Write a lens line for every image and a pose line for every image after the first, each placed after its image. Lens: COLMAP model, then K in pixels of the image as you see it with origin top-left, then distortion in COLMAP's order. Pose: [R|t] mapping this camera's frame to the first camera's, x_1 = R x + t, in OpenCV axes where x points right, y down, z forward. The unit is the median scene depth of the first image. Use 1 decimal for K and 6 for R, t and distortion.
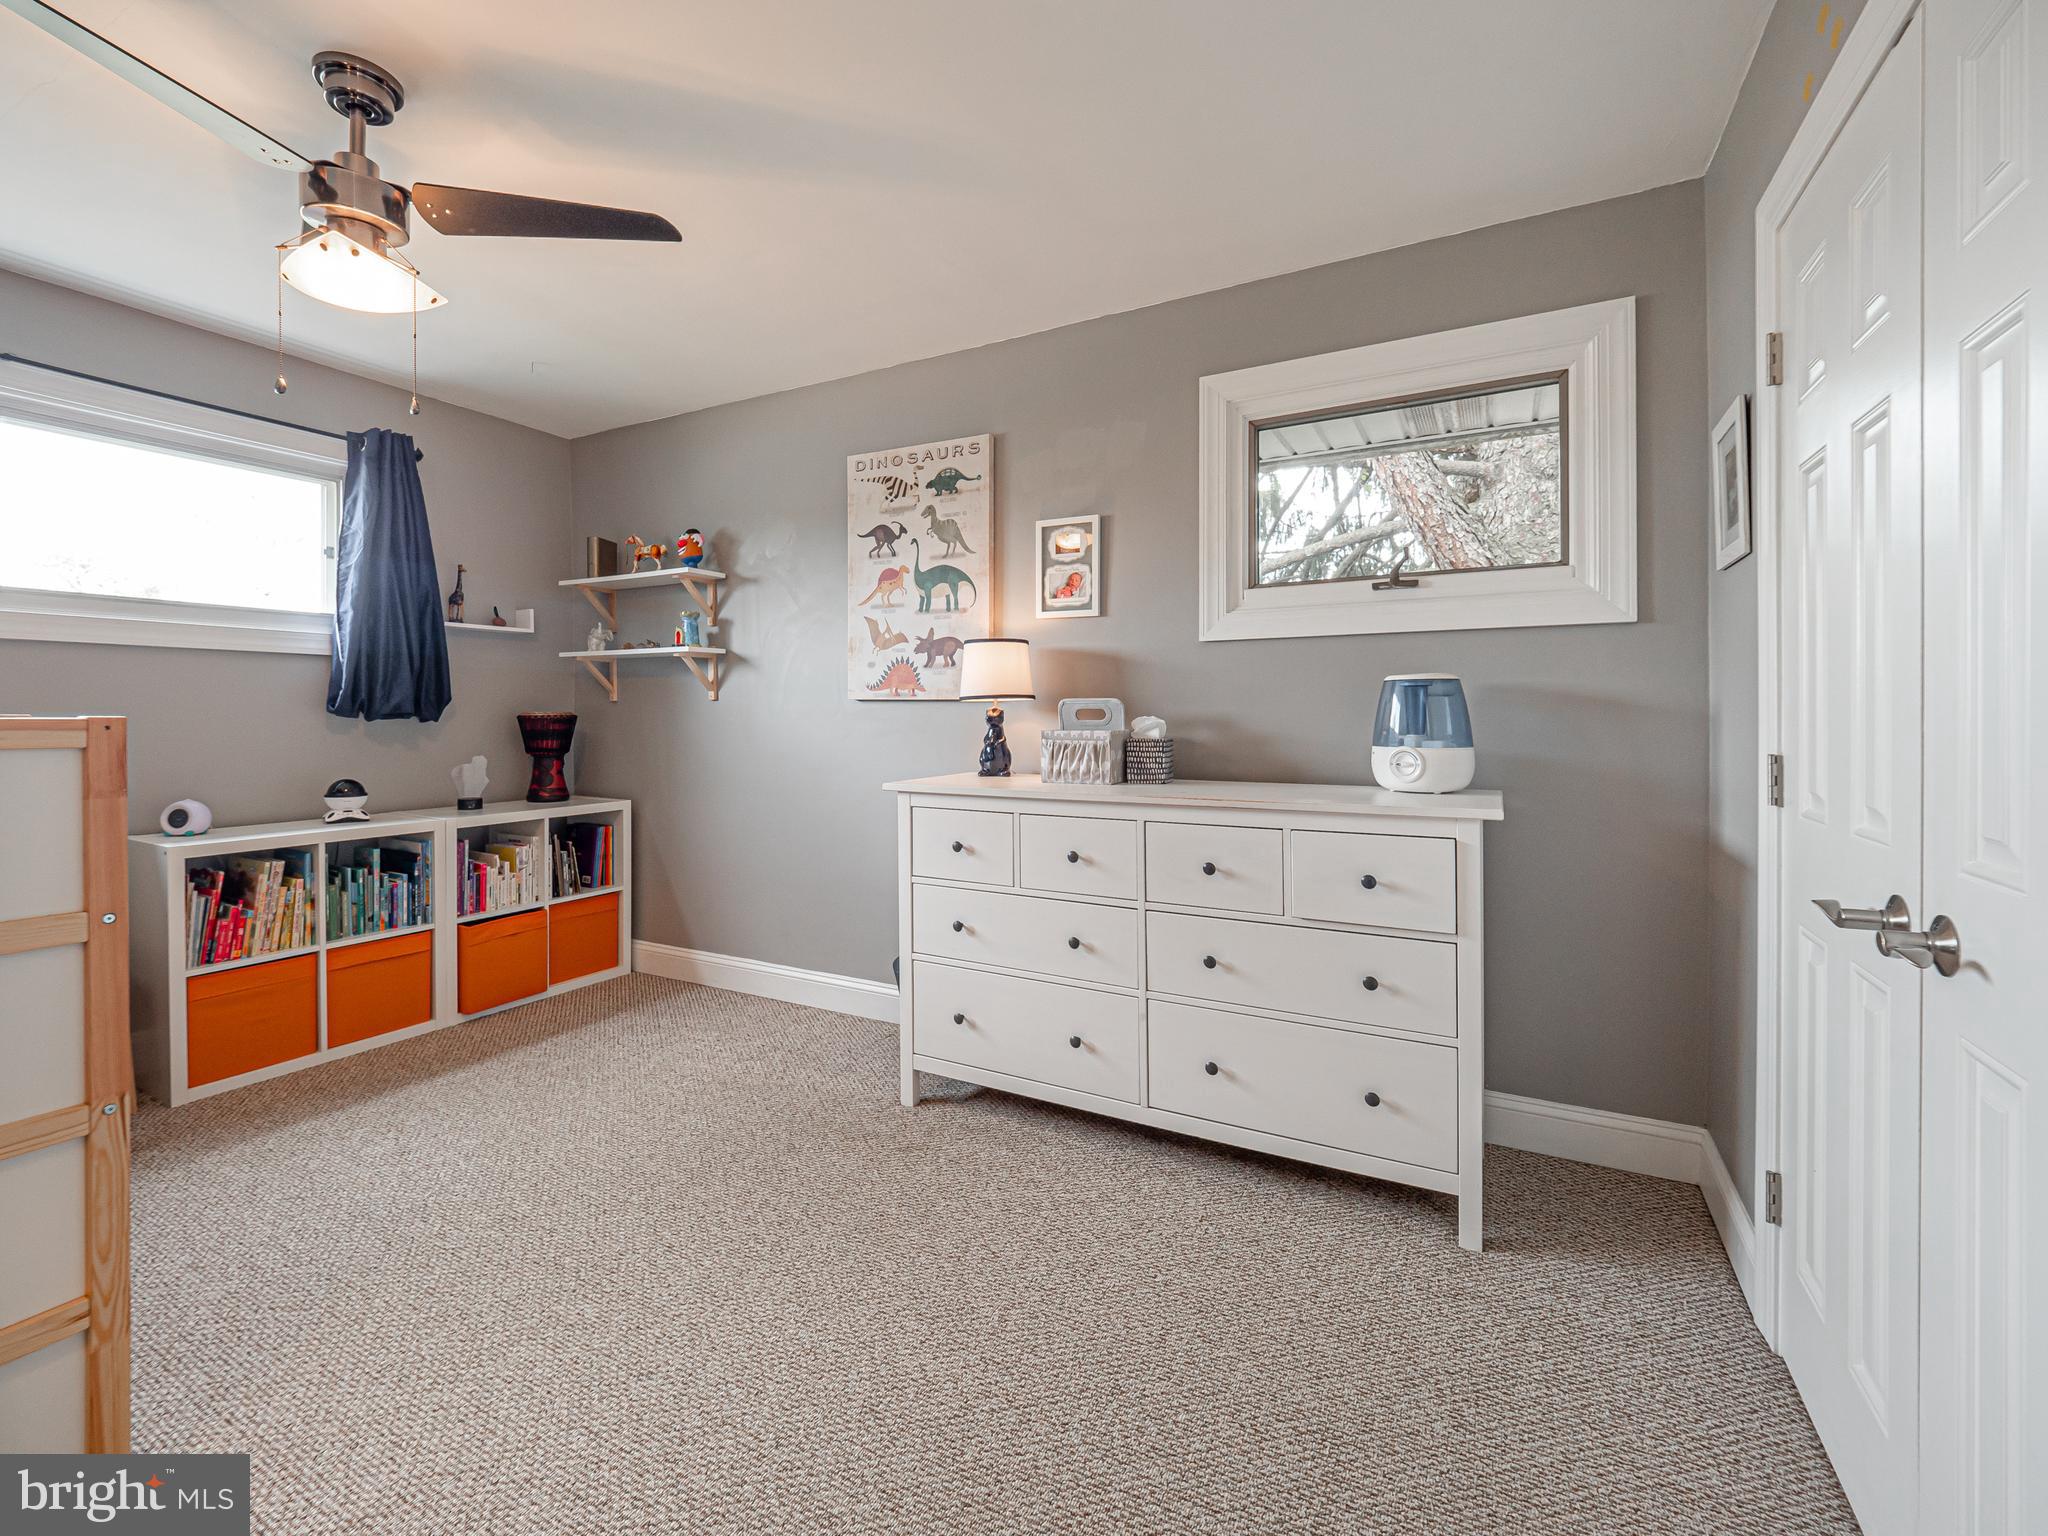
lens RADIAL K [[864.0, 0, 1024.6], [0, 864.0, 757.4], [0, 0, 1]] dist [-0.000323, -0.000065]
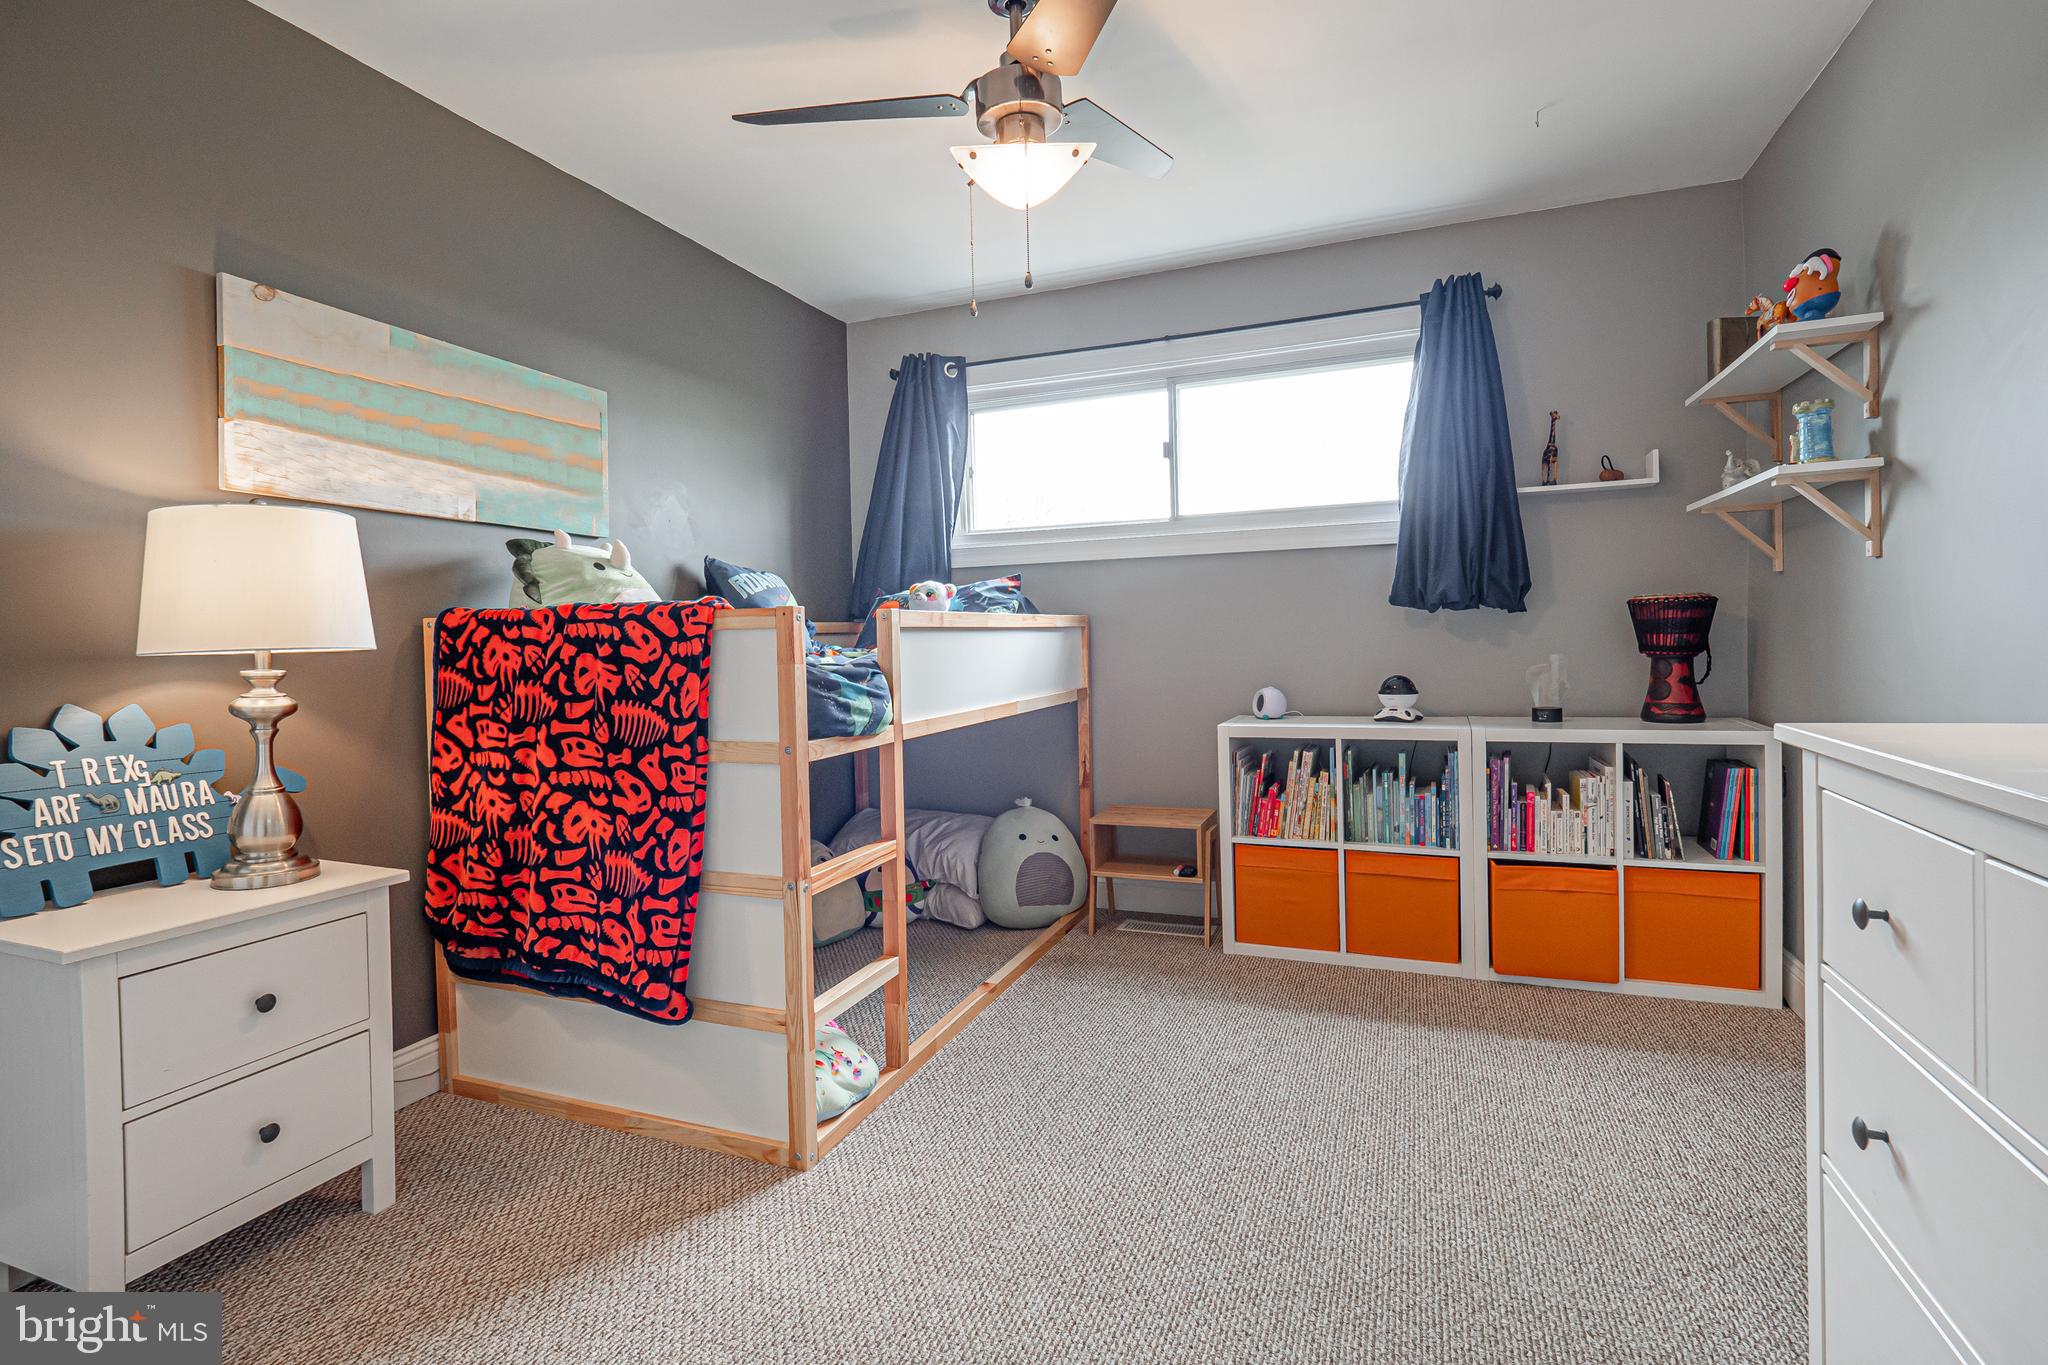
lens RADIAL K [[990.3, 0, 1024.0], [0, 990.3, 682.5], [0, 0, 1]] dist [-0.001225, 0.000152]
pose [[0.112795, 0.042031, -0.992729, 0.215465], [-0.025022, 0.998908, 0.039450, 0.000796], [0.993303, 0.020390, 0.113724, 0.454524]]
